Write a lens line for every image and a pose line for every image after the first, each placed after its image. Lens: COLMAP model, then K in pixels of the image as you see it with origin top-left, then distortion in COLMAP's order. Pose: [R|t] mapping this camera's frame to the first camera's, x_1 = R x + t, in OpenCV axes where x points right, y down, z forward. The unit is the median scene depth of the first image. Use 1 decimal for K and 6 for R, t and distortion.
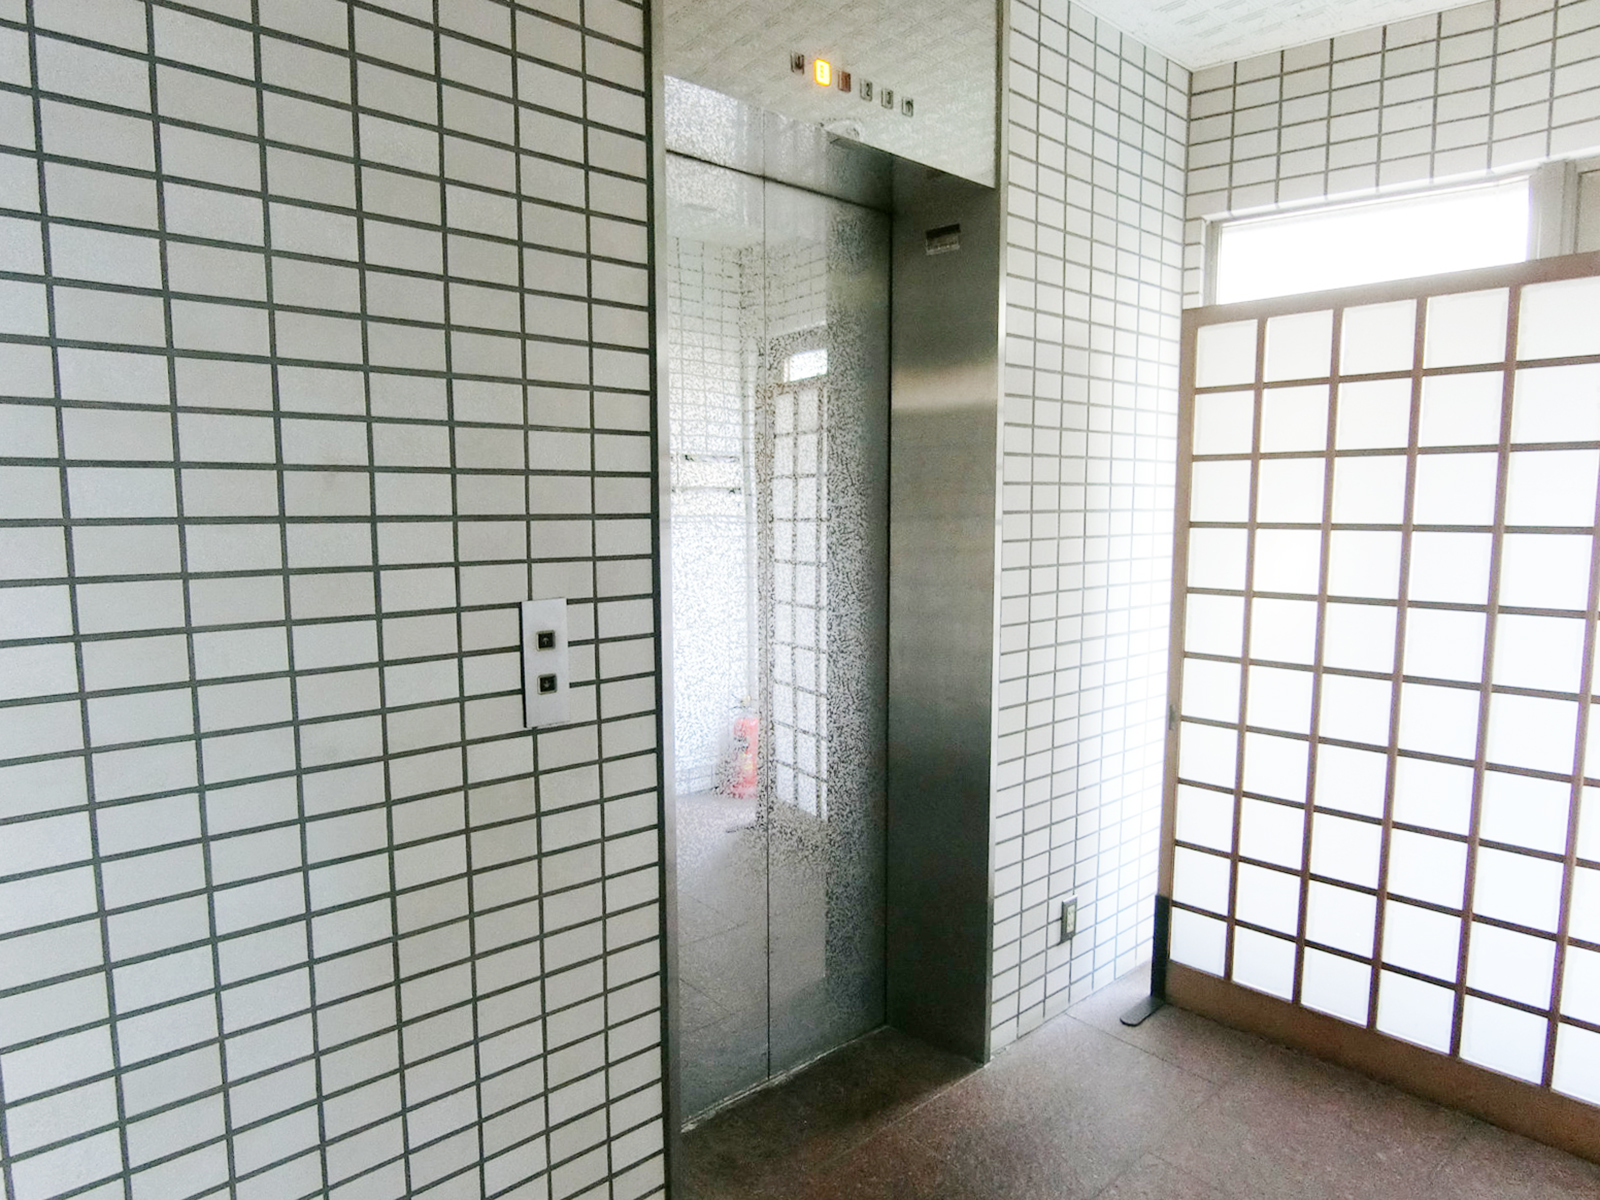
lens RADIAL K [[909.4, 0, 798.9], [0, 909.4, 597.5], [0, 0, 1]] dist [-0.012793, -0.005938]
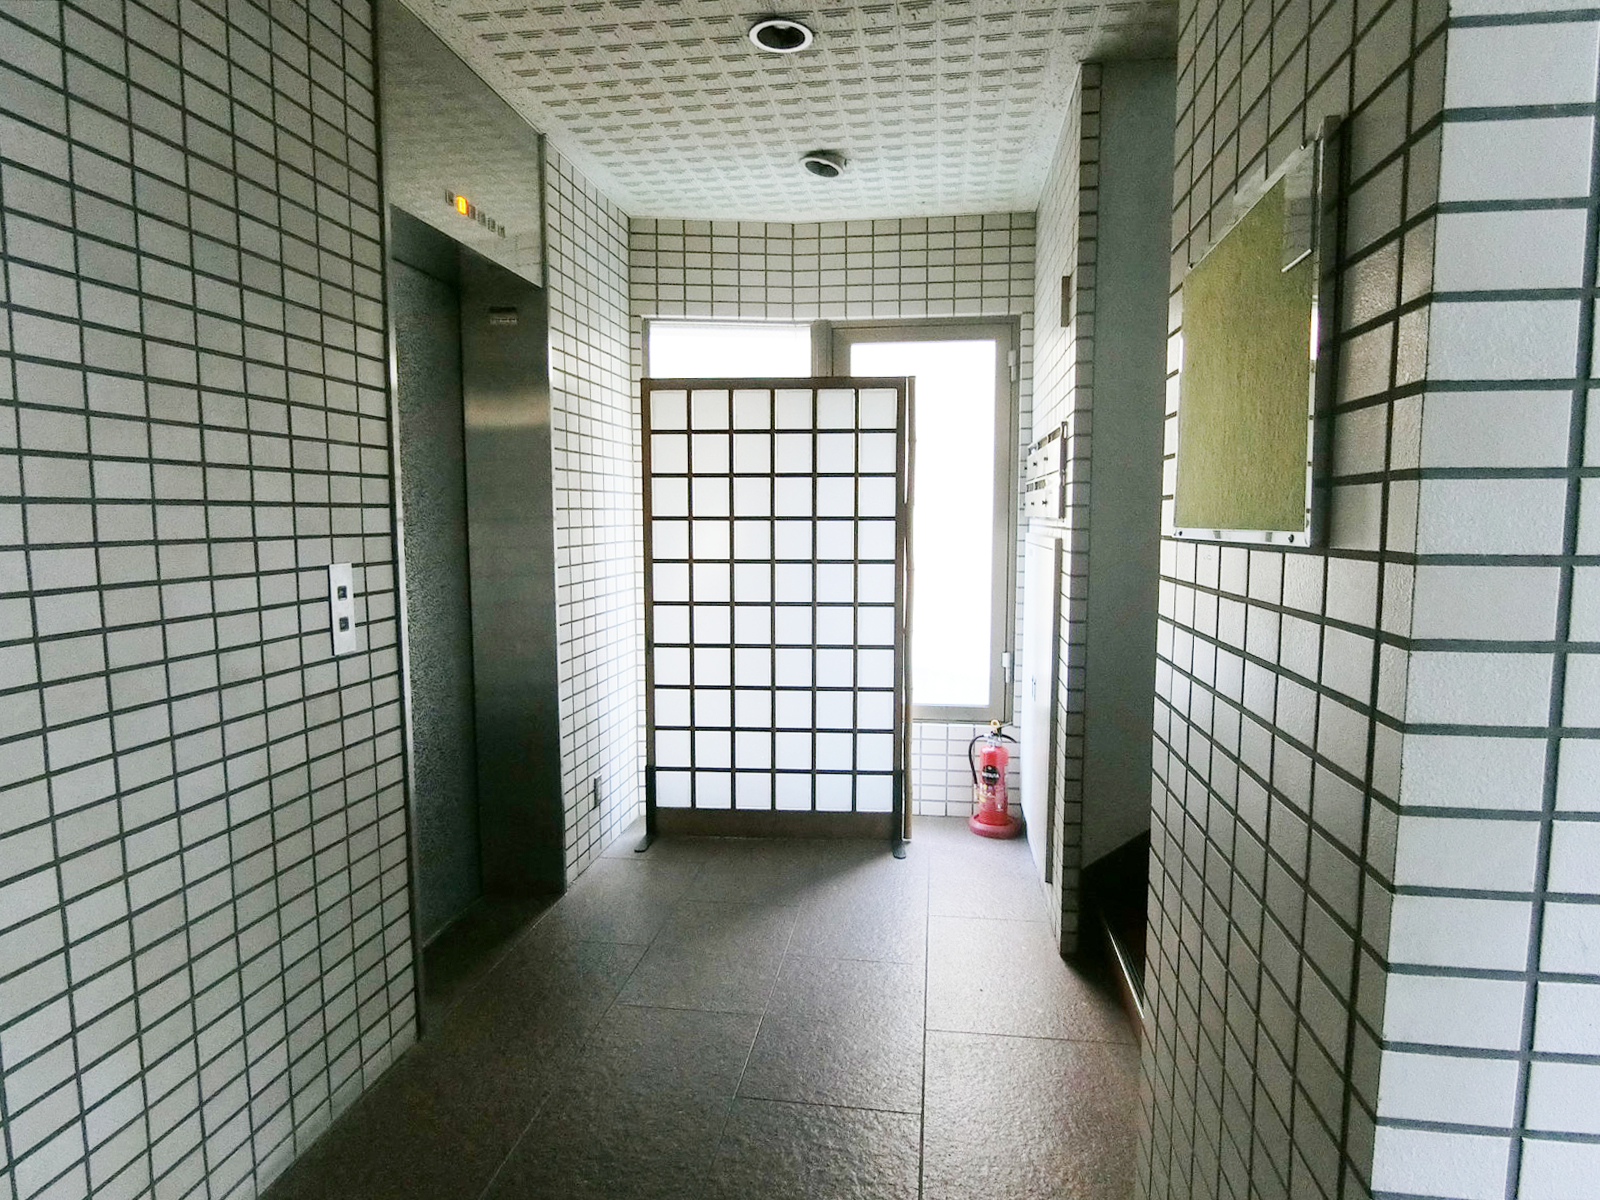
lens RADIAL K [[909.4, 0, 801.0], [0, 909.4, 602.9], [0, 0, 1]] dist [-0.012793, -0.005938]
pose [[0.745423, -0.061284, 0.663769, -0.474475], [0.065371, 0.997686, 0.018700, 0.057716], [-0.663379, 0.029452, 0.747704, -0.362061]]
